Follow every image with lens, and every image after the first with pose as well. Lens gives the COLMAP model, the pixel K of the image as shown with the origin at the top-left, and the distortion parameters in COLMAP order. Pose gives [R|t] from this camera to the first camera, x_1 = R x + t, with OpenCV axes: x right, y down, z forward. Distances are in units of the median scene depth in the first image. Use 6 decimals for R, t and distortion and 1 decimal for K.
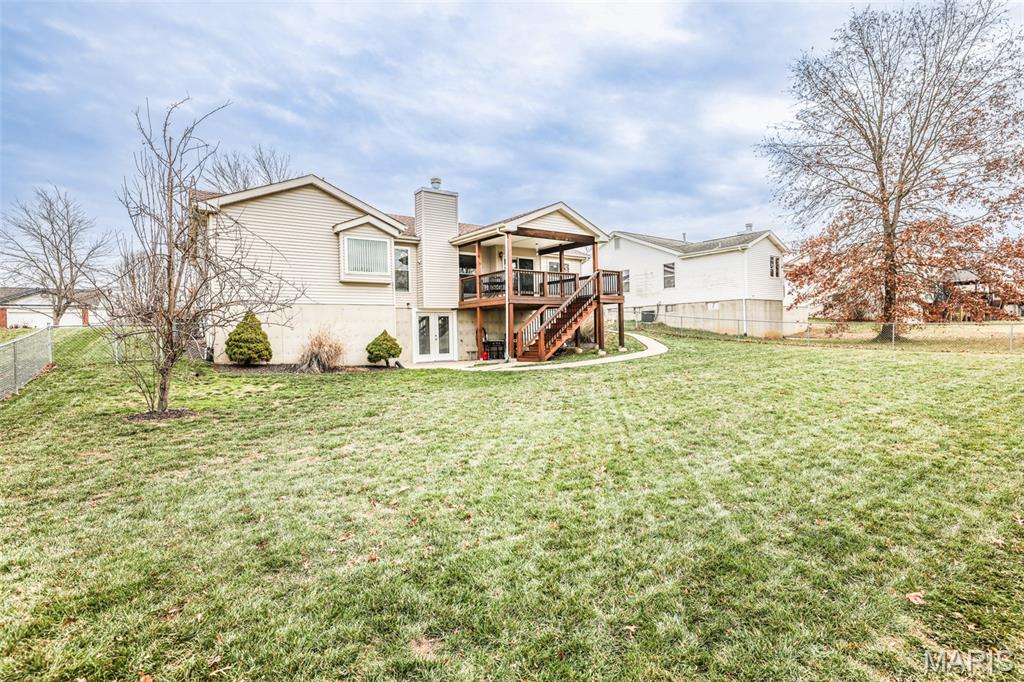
lens RADIAL K [[486.1, 0, 507.5], [0, 486.1, 334.6], [0, 0, 1]] dist [-0.005736, 0.001739]
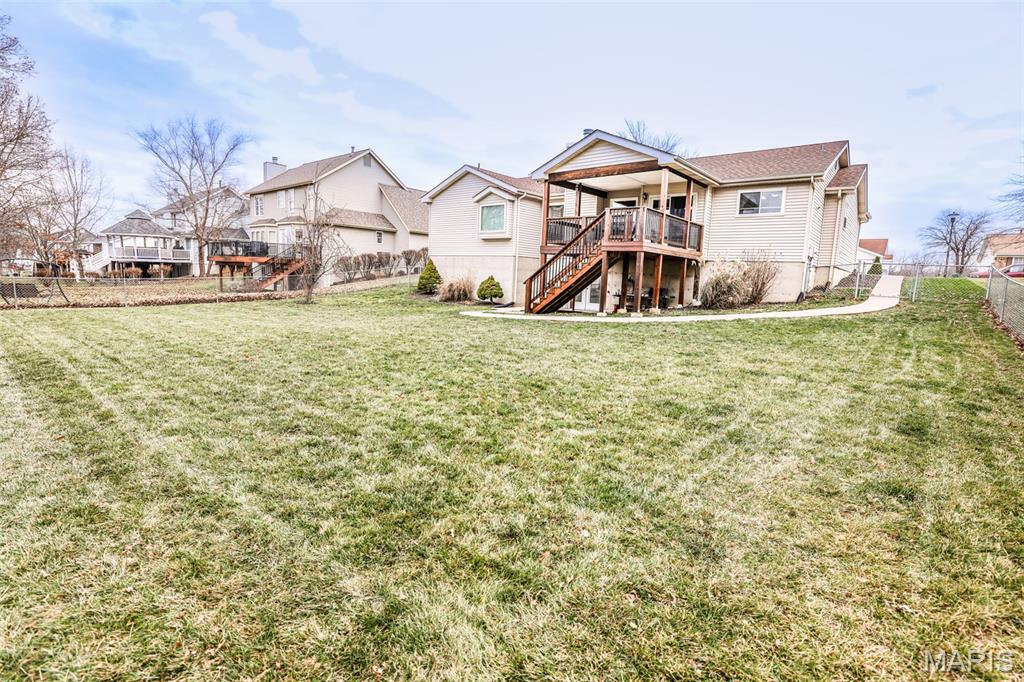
lens RADIAL K [[486.1, 0, 510.9], [0, 486.1, 343.0], [0, 0, 1]] dist [-0.005736, 0.001739]
pose [[0.287961, 0.169108, -0.942593, 0.823865], [-0.046800, 0.985594, 0.162526, -0.036660], [0.956498, -0.002687, 0.291727, 0.540248]]
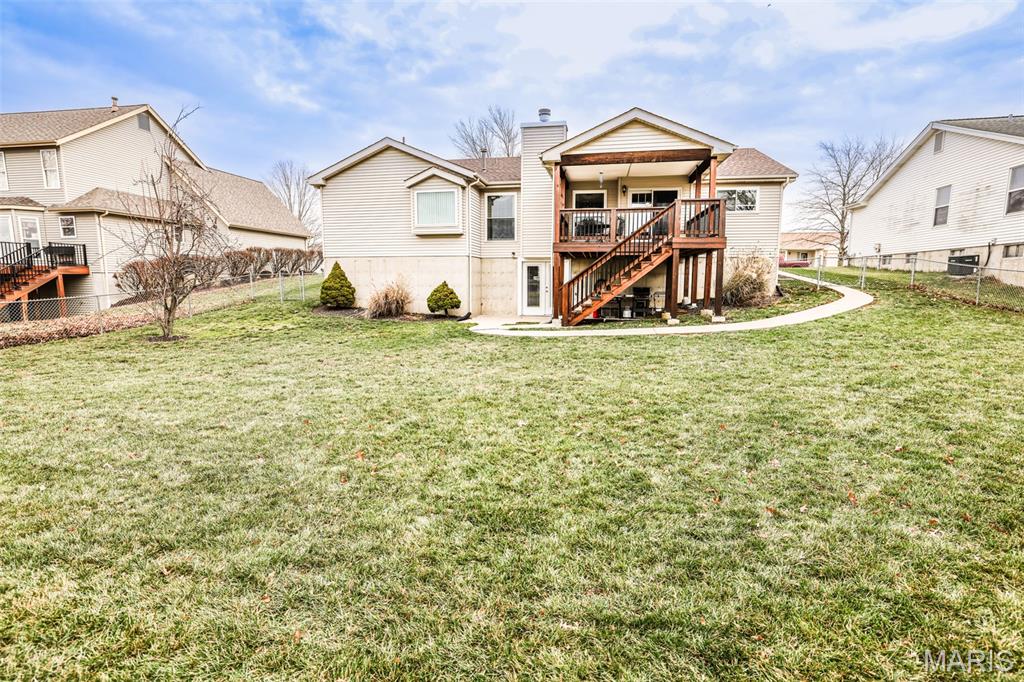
lens RADIAL K [[486.1, 0, 512.5], [0, 486.1, 345.7], [0, 0, 1]] dist [-0.005736, 0.001739]
pose [[0.719001, 0.119378, -0.684680, 0.461465], [-0.021363, 0.988469, 0.149912, -0.025535], [0.694681, -0.093160, 0.713260, 0.284902]]
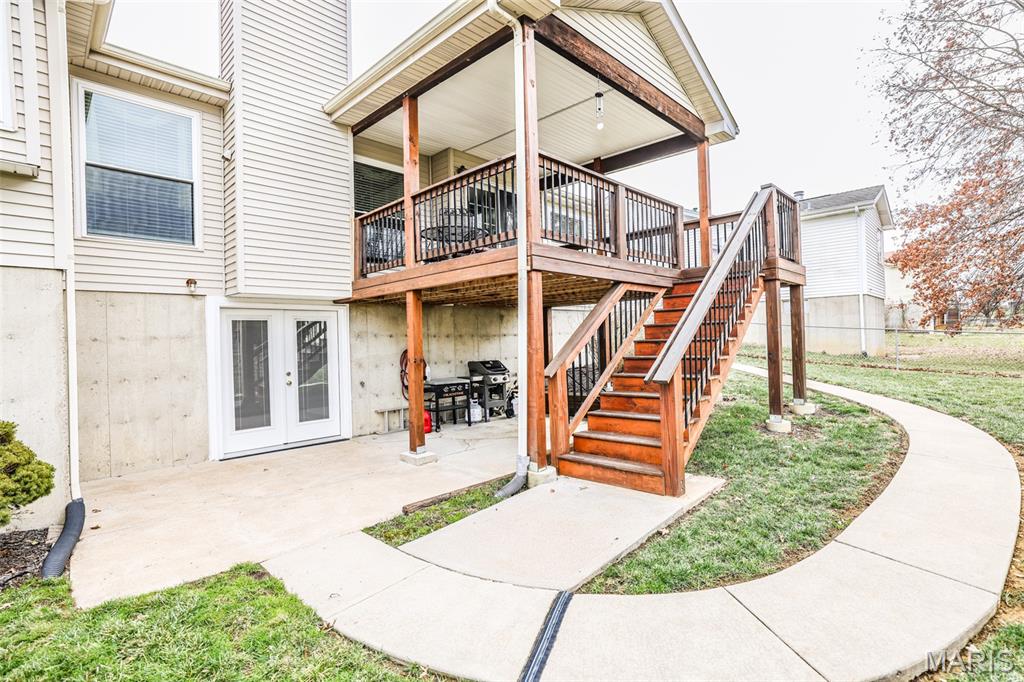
lens RADIAL K [[486.1, 0, 515.4], [0, 486.1, 339.3], [0, 0, 1]] dist [-0.005736, 0.001739]
pose [[0.982879, -0.004467, 0.184199, -0.047444], [0.006076, 0.999948, -0.008172, -0.019562], [-0.184153, 0.009151, 0.982855, 0.617233]]
